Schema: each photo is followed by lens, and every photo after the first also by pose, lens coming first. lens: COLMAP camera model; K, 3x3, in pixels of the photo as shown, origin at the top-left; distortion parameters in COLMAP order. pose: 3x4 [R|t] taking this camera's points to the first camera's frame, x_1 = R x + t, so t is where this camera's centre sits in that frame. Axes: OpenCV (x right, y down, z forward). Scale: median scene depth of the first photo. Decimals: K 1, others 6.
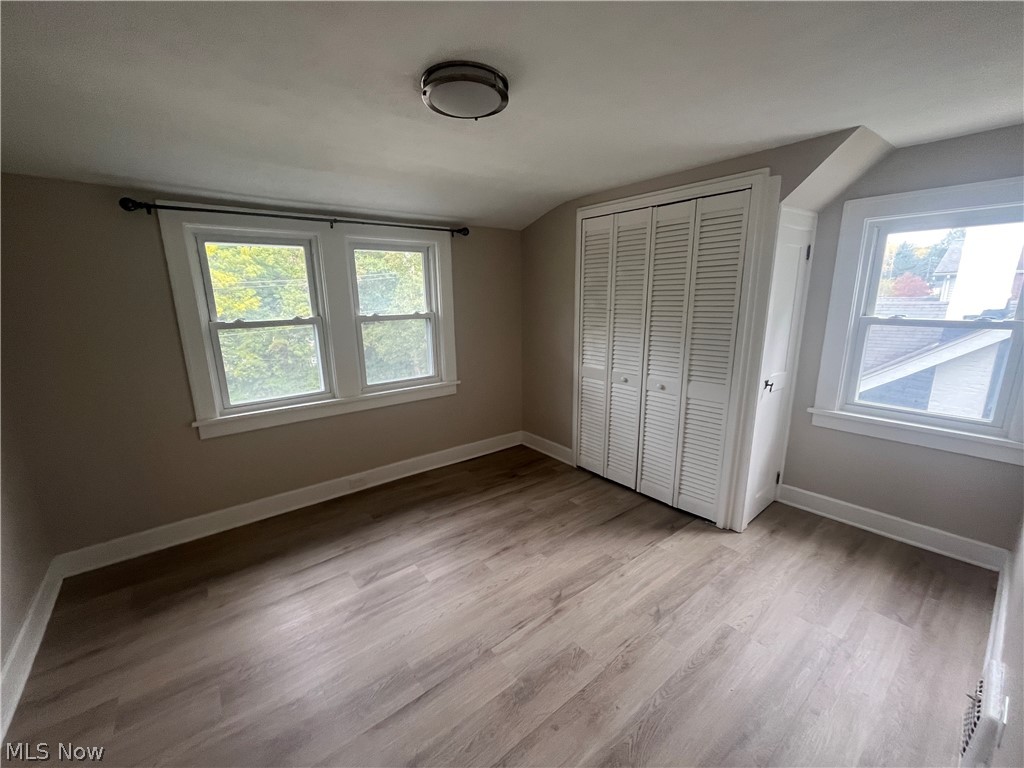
lens RADIAL K [[413.3, 0, 513.8], [0, 413.3, 386.2], [0, 0, 1]] dist [0.003018, -0.000978]
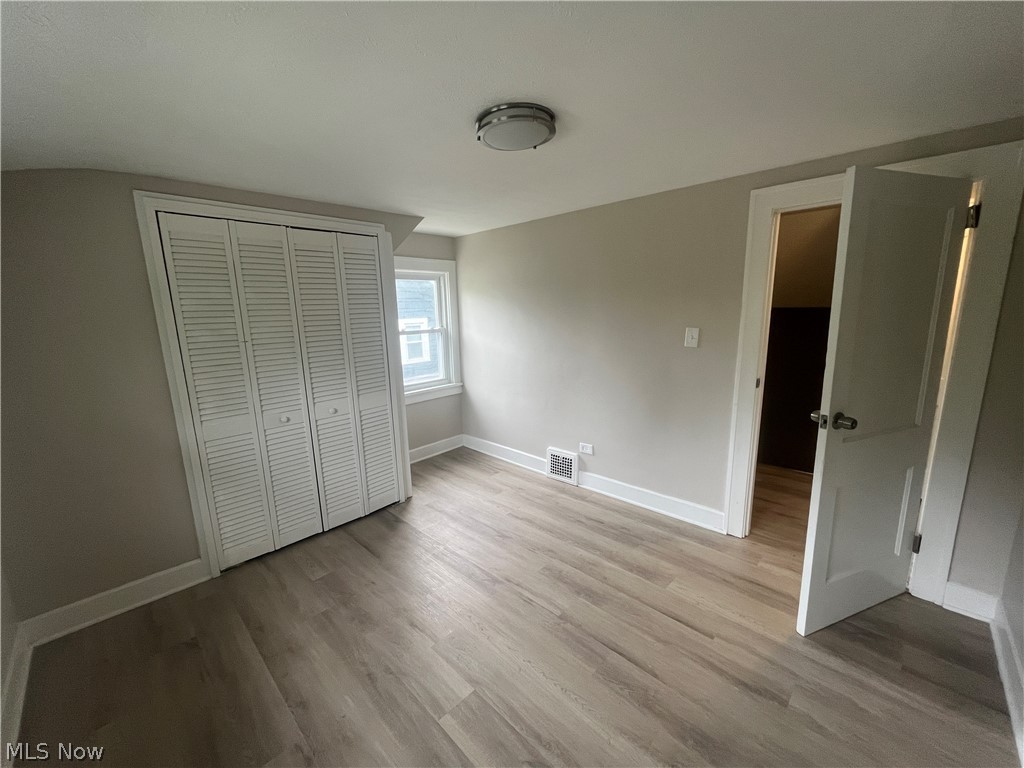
lens RADIAL K [[413.3, 0, 507.6], [0, 413.3, 387.8], [0, 0, 1]] dist [0.003018, -0.000978]
pose [[-0.117510, -0.173393, 0.977817, -0.663440], [0.245654, 0.948963, 0.197798, -0.146398], [-0.962209, 0.263448, -0.068918, 0.655934]]
